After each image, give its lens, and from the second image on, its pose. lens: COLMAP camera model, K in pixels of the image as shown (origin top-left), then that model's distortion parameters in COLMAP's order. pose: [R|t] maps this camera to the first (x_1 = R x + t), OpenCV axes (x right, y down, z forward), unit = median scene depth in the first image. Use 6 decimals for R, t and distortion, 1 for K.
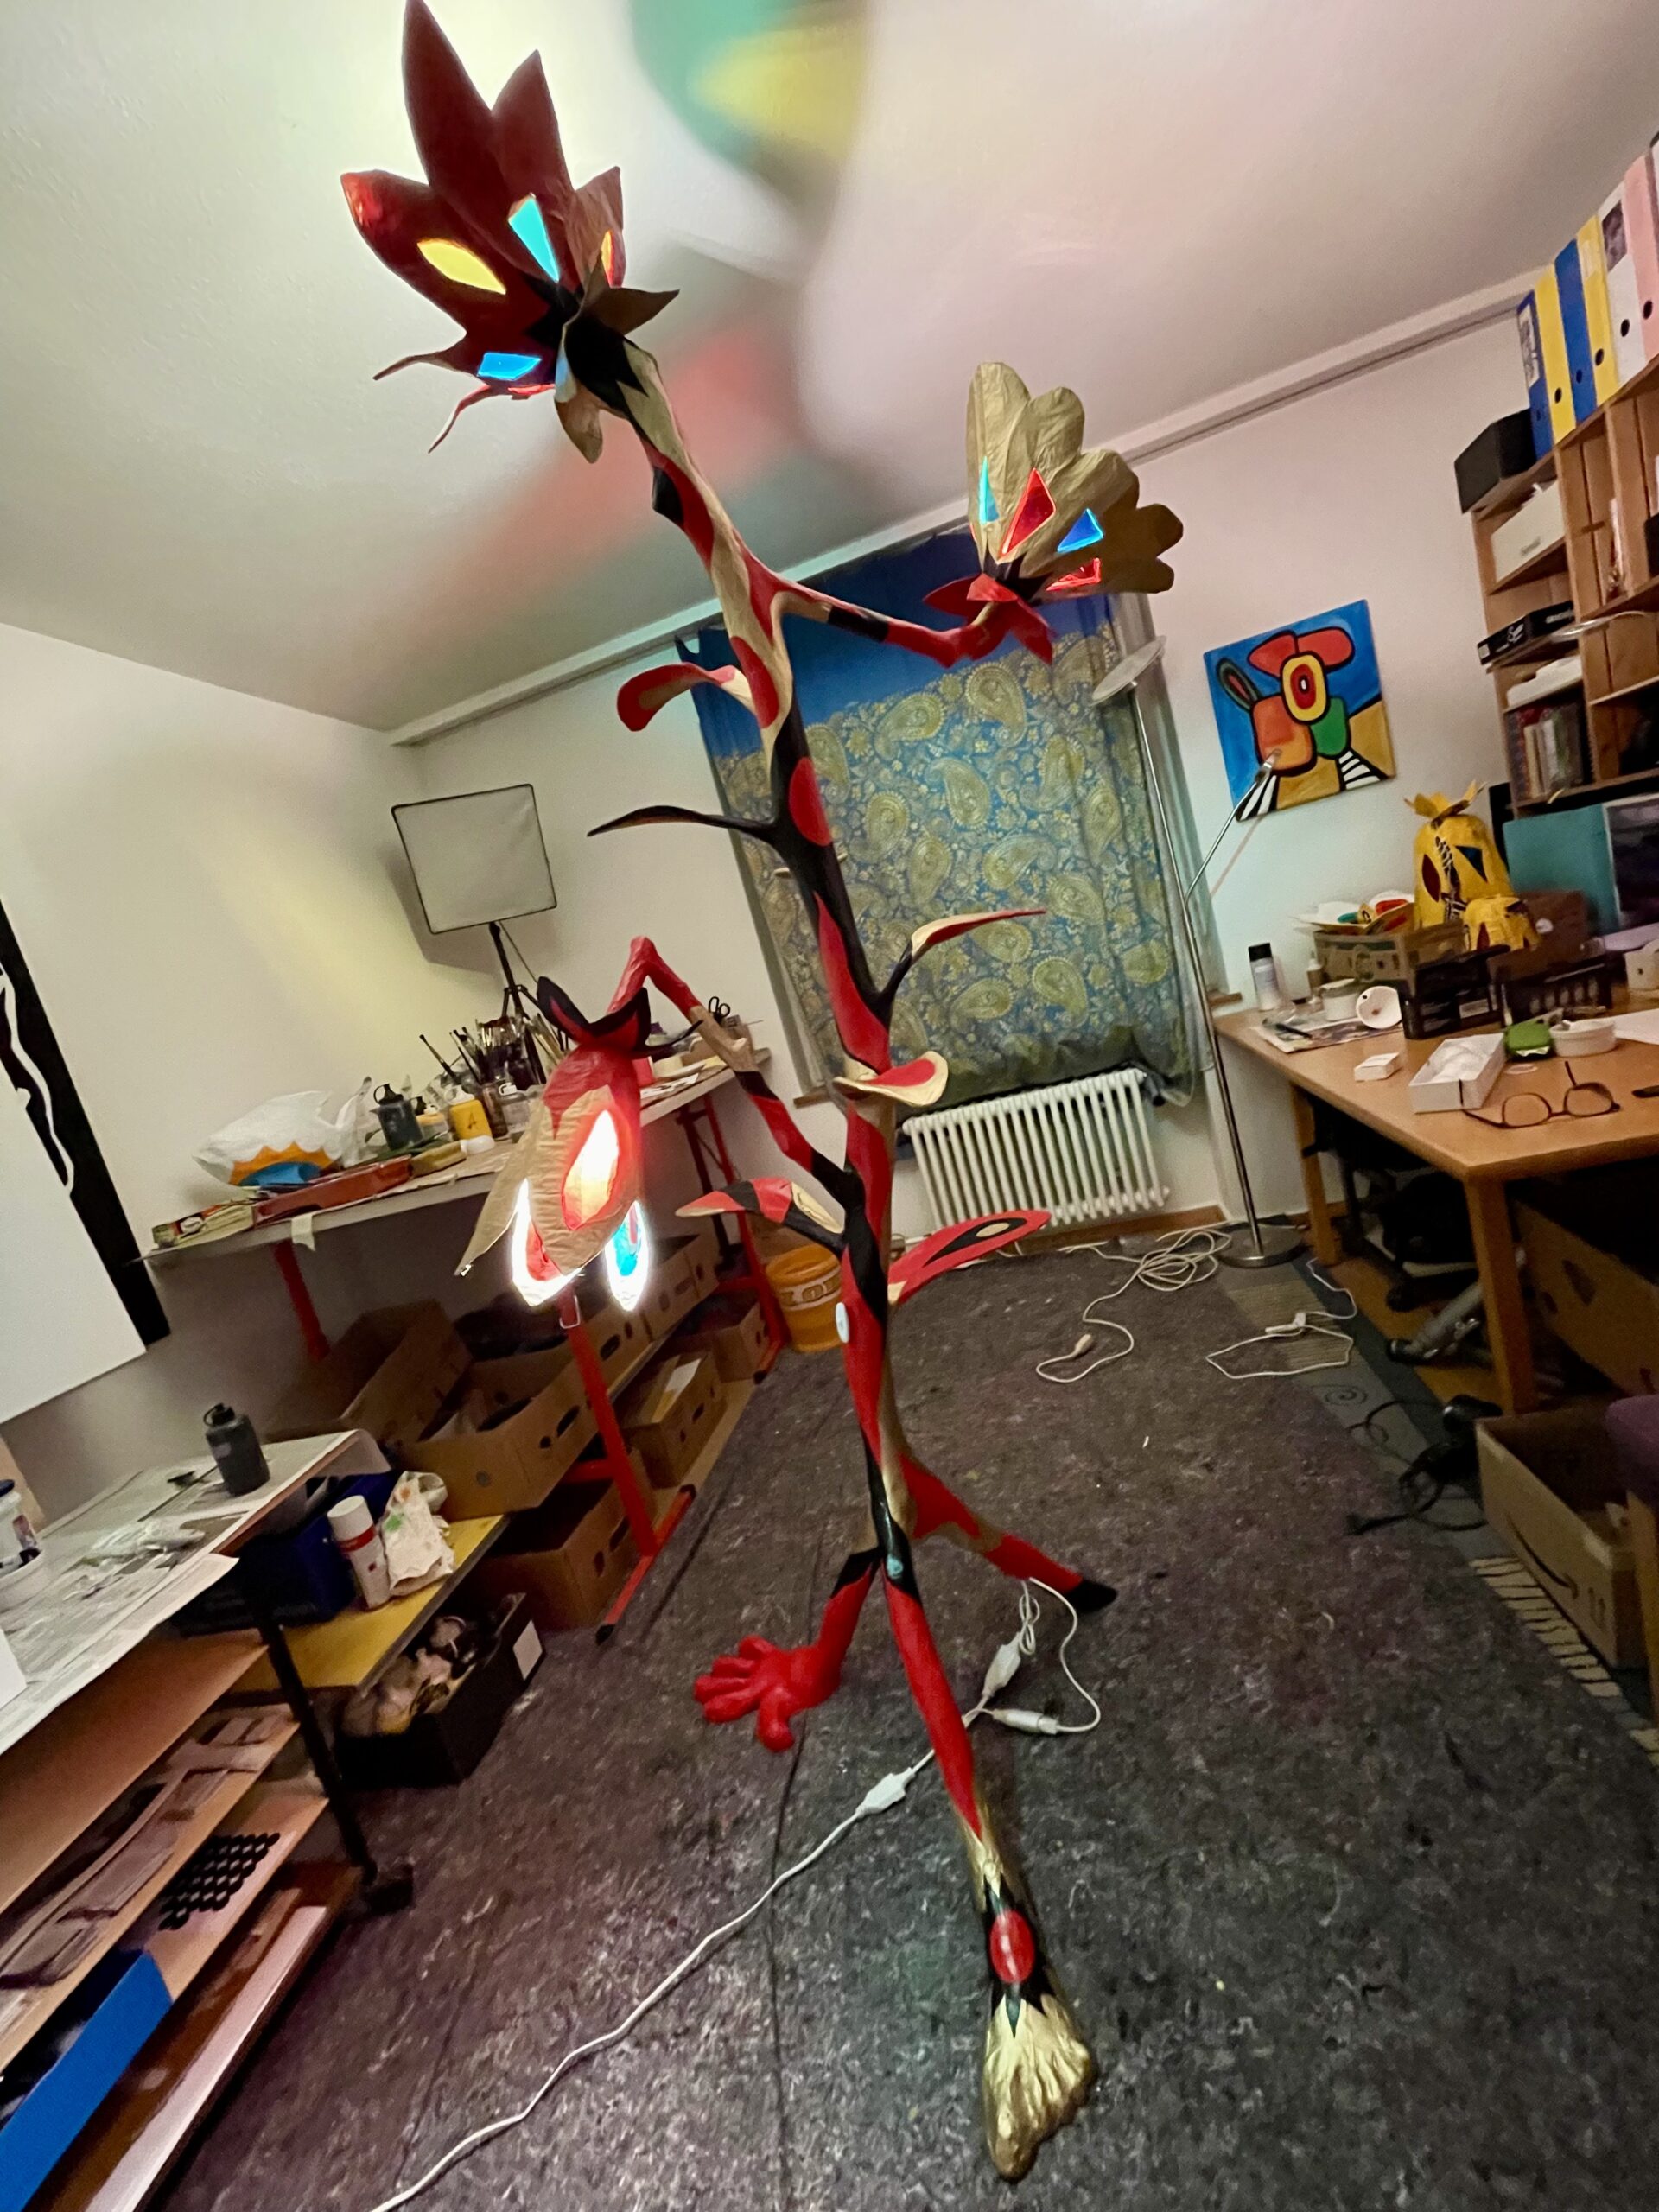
lens RADIAL K [[909.7, 0, 829.5], [0, 909.7, 1106.0], [0, 0, 1]] dist [-0.002045, -0.000400]
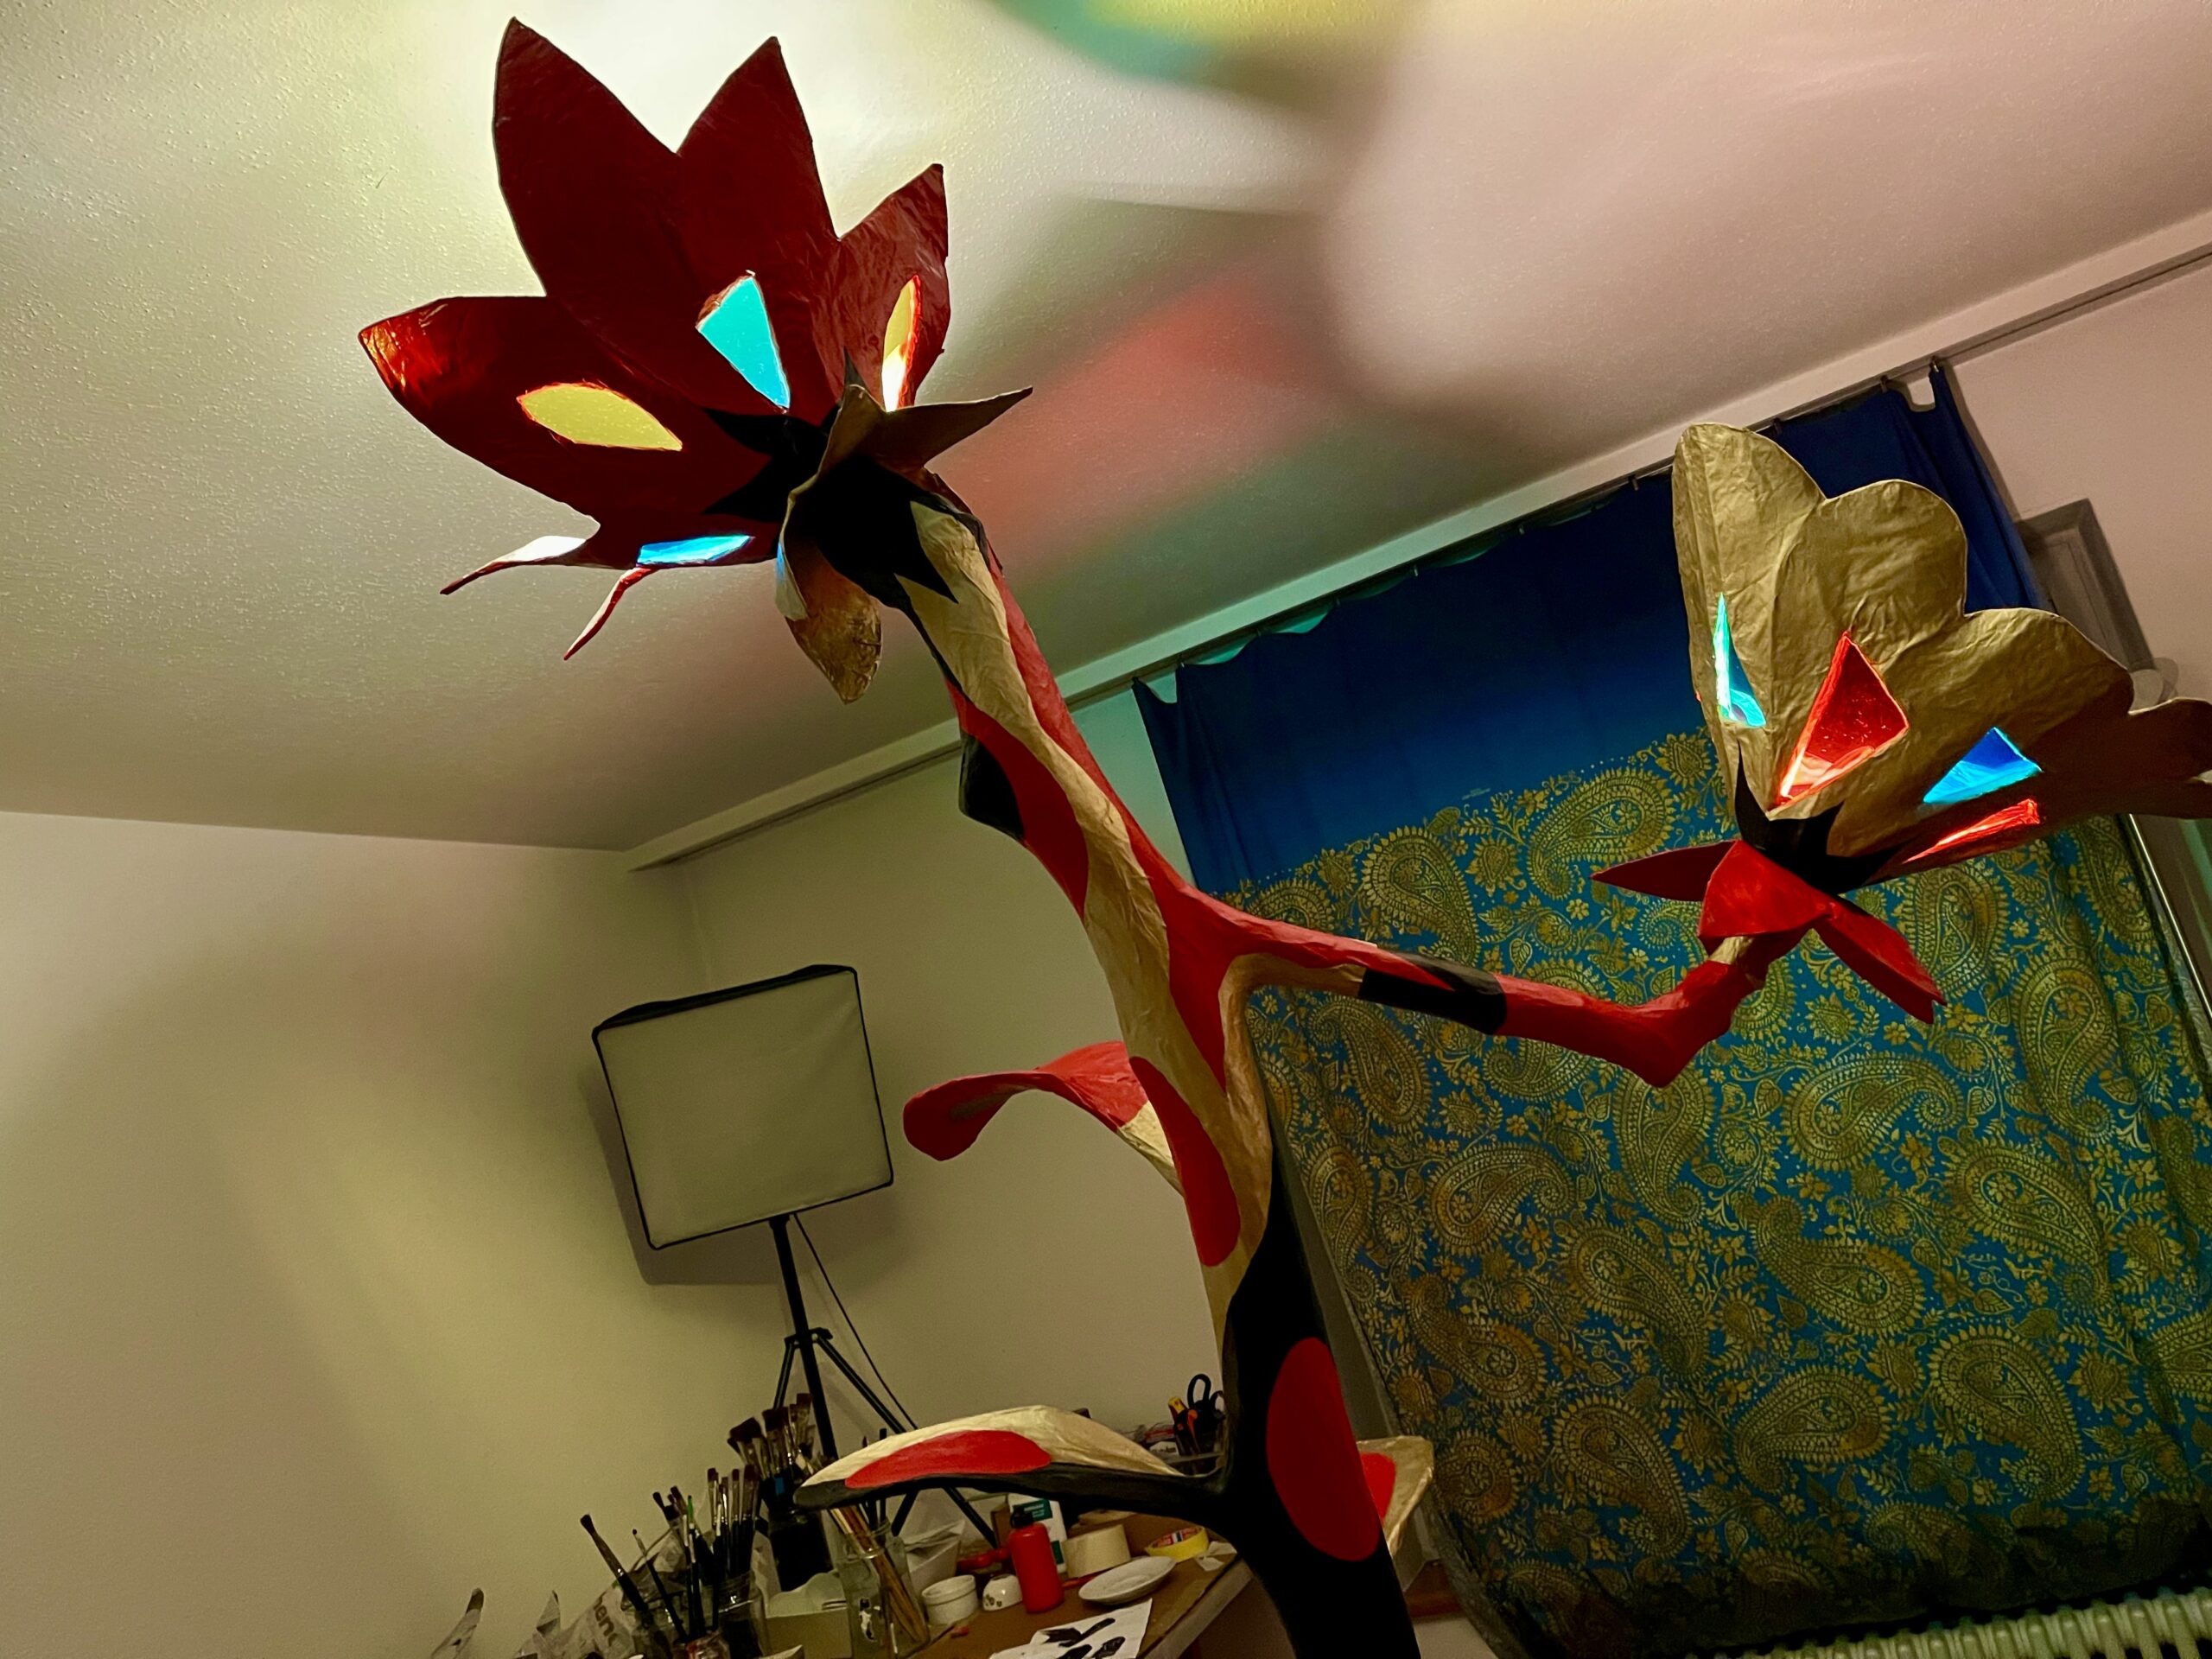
lens RADIAL K [[1720.7, 0, 1106.0], [0, 1720.7, 829.5], [0, 0, 1]] dist [0.114638, -0.161943]
pose [[0.978142, -0.029607, -0.205819, 0.021075], [-0.030718, 0.958377, -0.283850, -0.151181], [0.205656, 0.283968, 0.936519, 0.074504]]
